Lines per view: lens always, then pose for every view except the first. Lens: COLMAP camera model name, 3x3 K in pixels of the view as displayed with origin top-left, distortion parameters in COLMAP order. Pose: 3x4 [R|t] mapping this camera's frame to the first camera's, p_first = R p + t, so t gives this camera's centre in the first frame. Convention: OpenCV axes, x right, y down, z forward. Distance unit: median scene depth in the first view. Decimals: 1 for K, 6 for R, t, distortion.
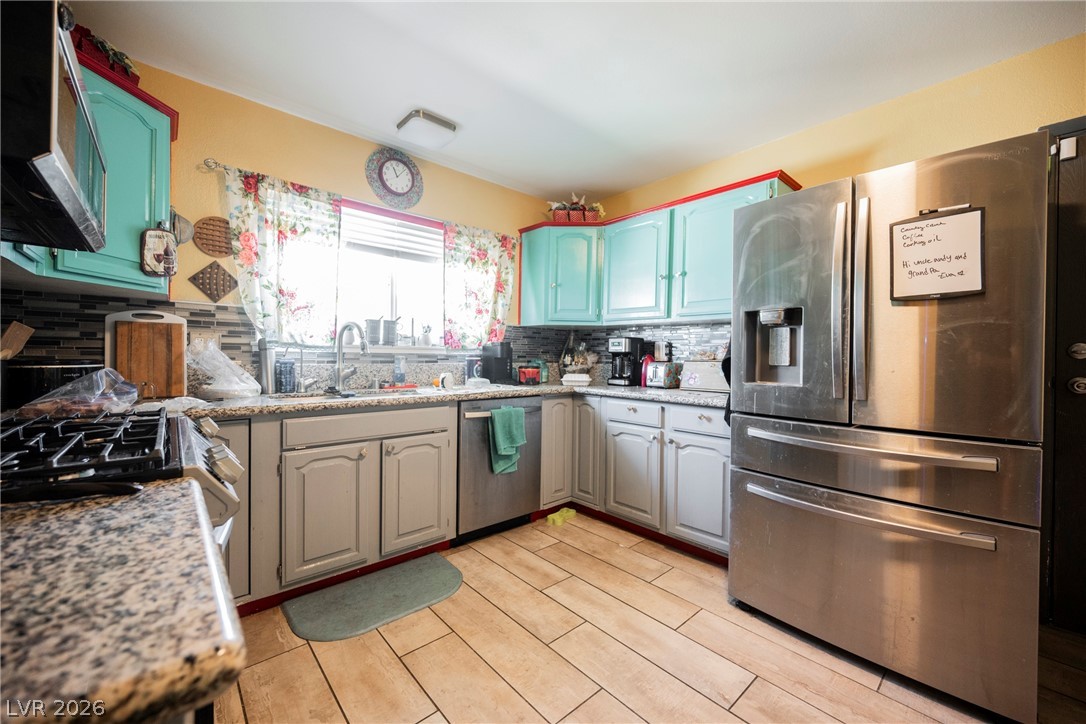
lens RADIAL K [[427.6, 0, 545.8], [0, 427.6, 359.6], [0, 0, 1]] dist [-0.000595, -0.000446]
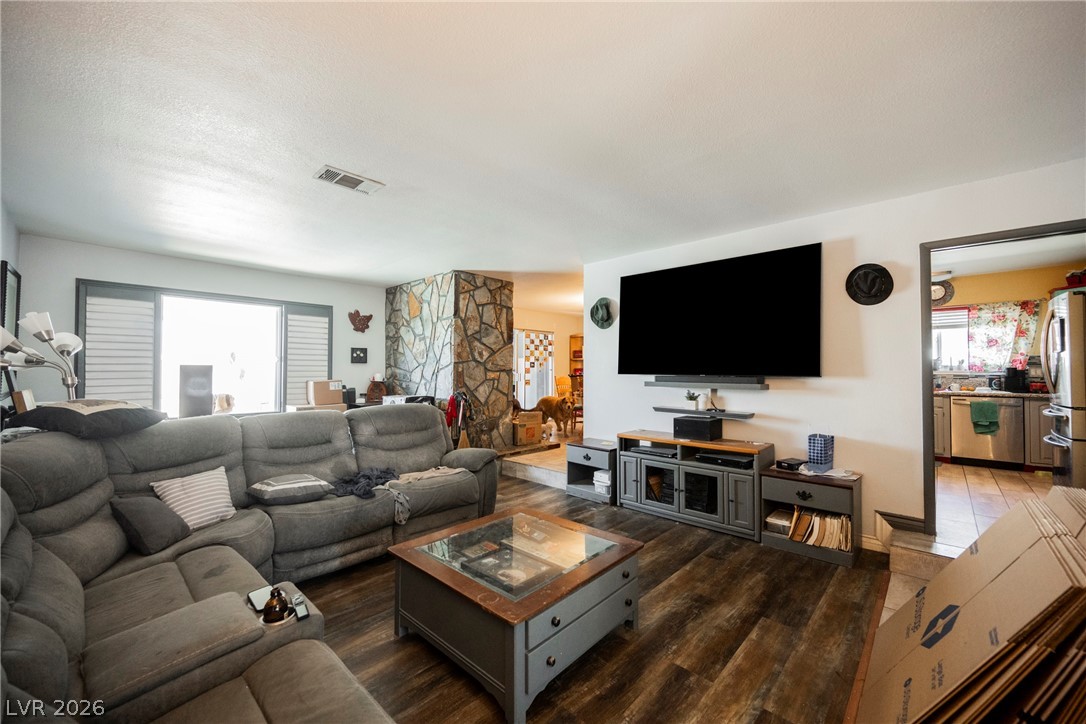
lens RADIAL K [[424.8, 0, 543.7], [0, 424.8, 362.5], [0, 0, 1]] dist [0.000589, -0.000310]
pose [[0.086644, -0.030705, -0.995766, 1.625068], [-0.007779, 0.999474, -0.031496, 0.009021], [0.996209, 0.010475, 0.086360, -1.158189]]
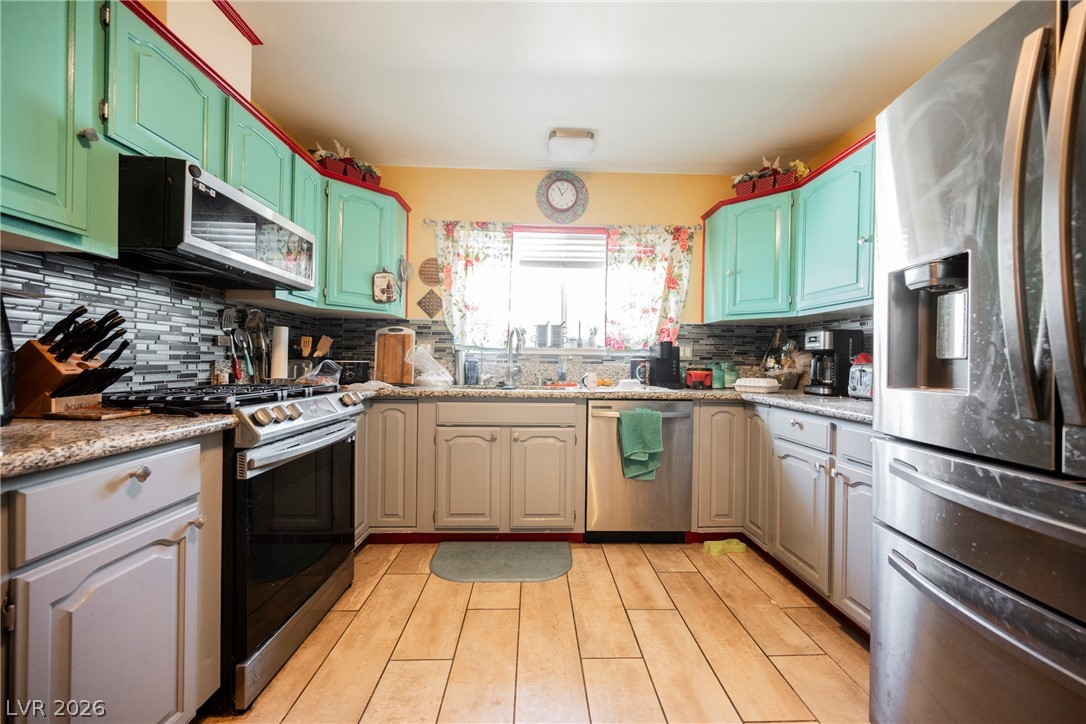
lens RADIAL K [[424.8, 0, 543.7], [0, 424.8, 362.5], [0, 0, 1]] dist [0.000589, -0.000310]
pose [[0.760397, -0.001146, -0.649457, 0.336452], [-0.009278, 0.999877, -0.012627, 0.020851], [0.649392, 0.015627, 0.760294, 0.143228]]
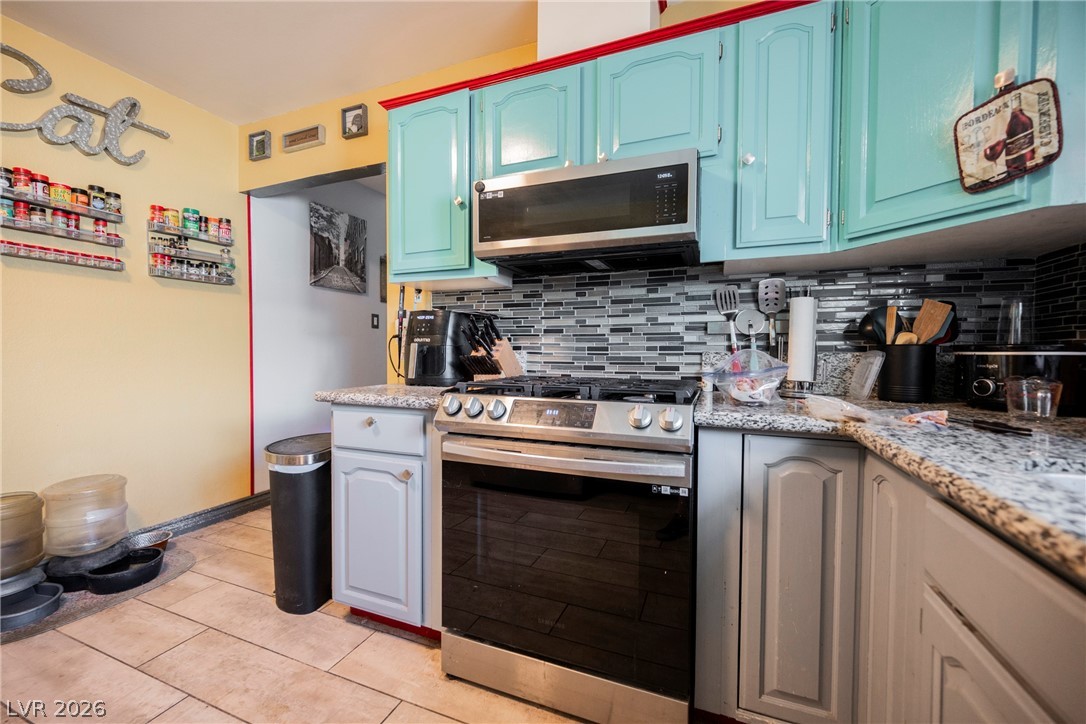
lens RADIAL K [[428.3, 0, 543.0], [0, 428.3, 362.0], [0, 0, 1]] dist [0.000471, -0.000064]
pose [[-0.894050, -0.004482, -0.447945, -0.103840], [-0.019366, 0.999402, 0.028653, 0.014045], [0.447549, 0.034292, -0.893602, 0.802838]]
